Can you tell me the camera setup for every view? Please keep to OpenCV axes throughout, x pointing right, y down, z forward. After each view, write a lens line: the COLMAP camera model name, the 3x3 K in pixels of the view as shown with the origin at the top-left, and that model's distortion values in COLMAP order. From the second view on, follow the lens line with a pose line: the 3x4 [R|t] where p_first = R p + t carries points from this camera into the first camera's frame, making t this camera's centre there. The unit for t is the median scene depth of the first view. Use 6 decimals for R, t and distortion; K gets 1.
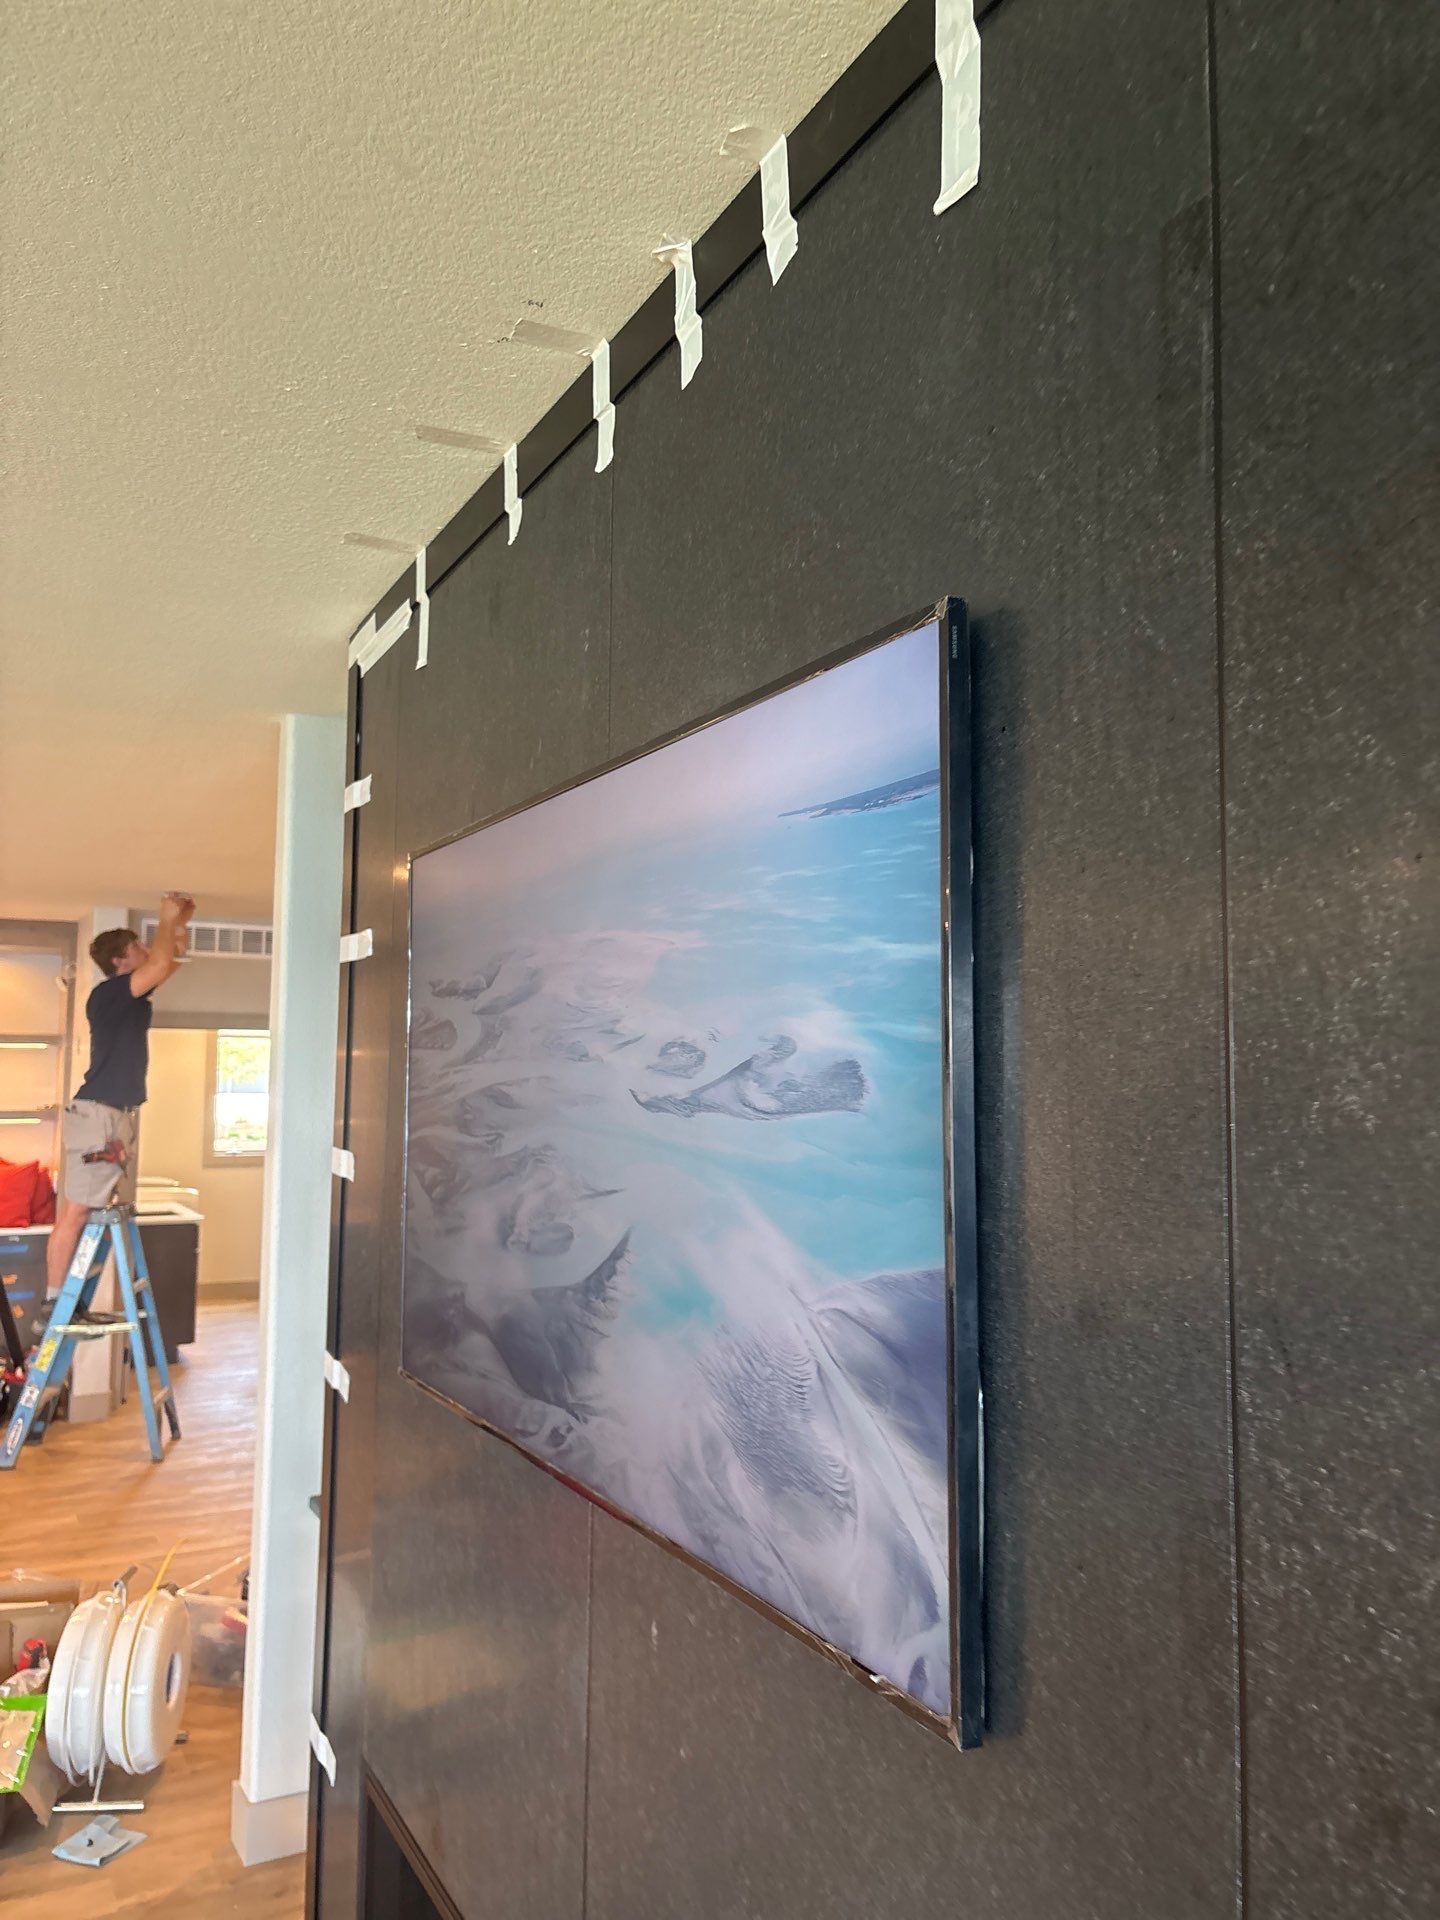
lens RADIAL K [[1456.0, 0, 736.7], [0, 1456.0, 959.5], [0, 0, 1]] dist [0.069423, -0.079707]
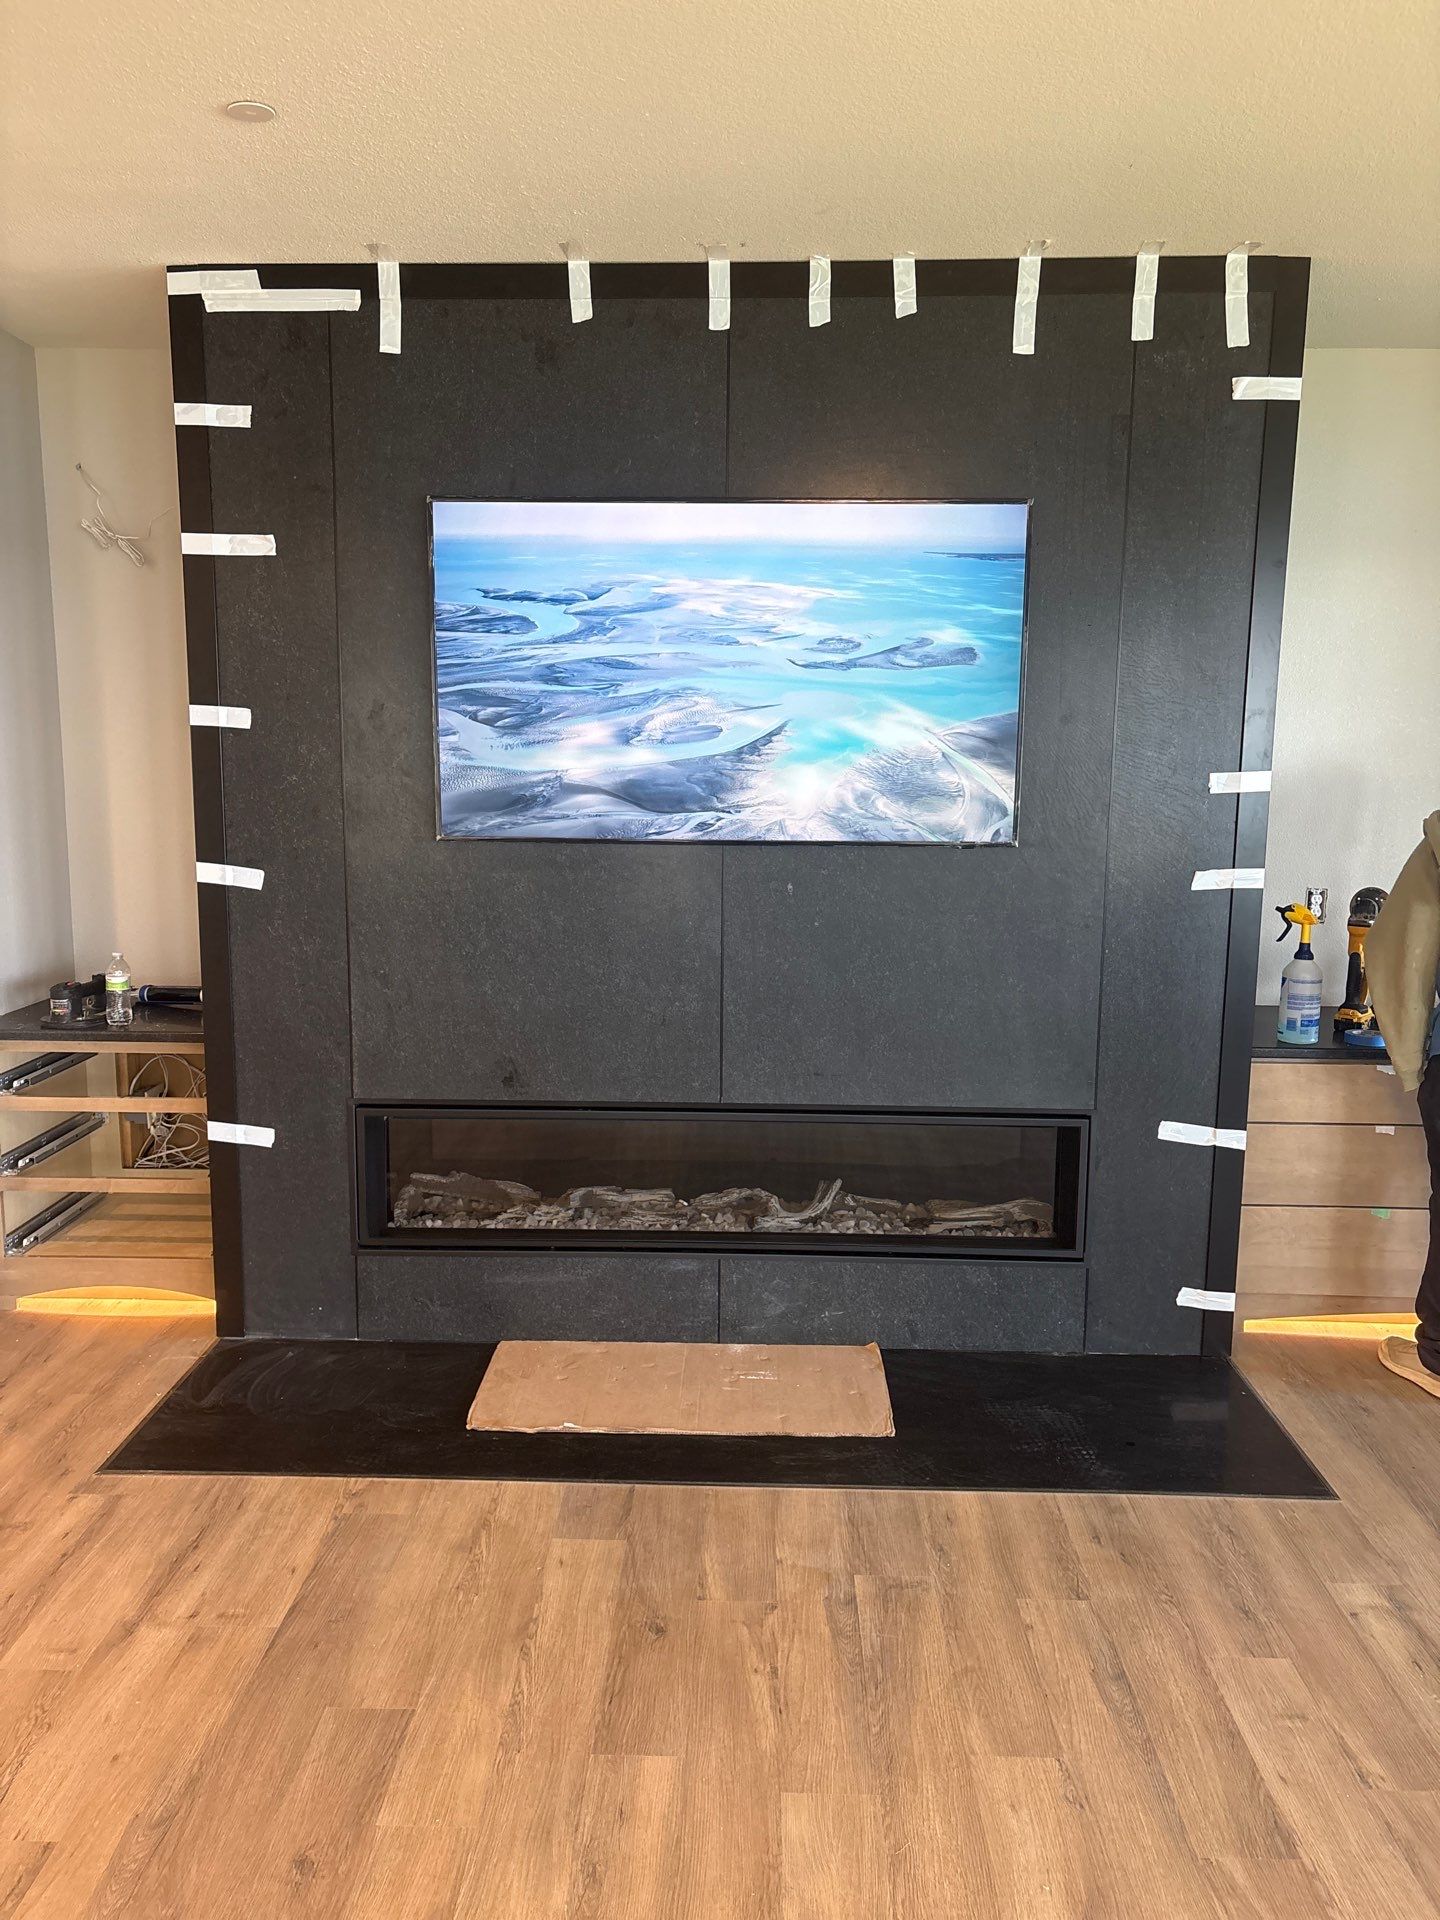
lens RADIAL K [[1456.0, 0, 711.9], [0, 1456.0, 971.4], [0, 0, 1]] dist [0.069423, -0.079707]
pose [[0.501303, -0.136713, 0.854403, -2.725596], [-0.074514, 0.976950, 0.200042, 0.151570], [-0.862058, -0.163946, 0.479560, -0.080815]]
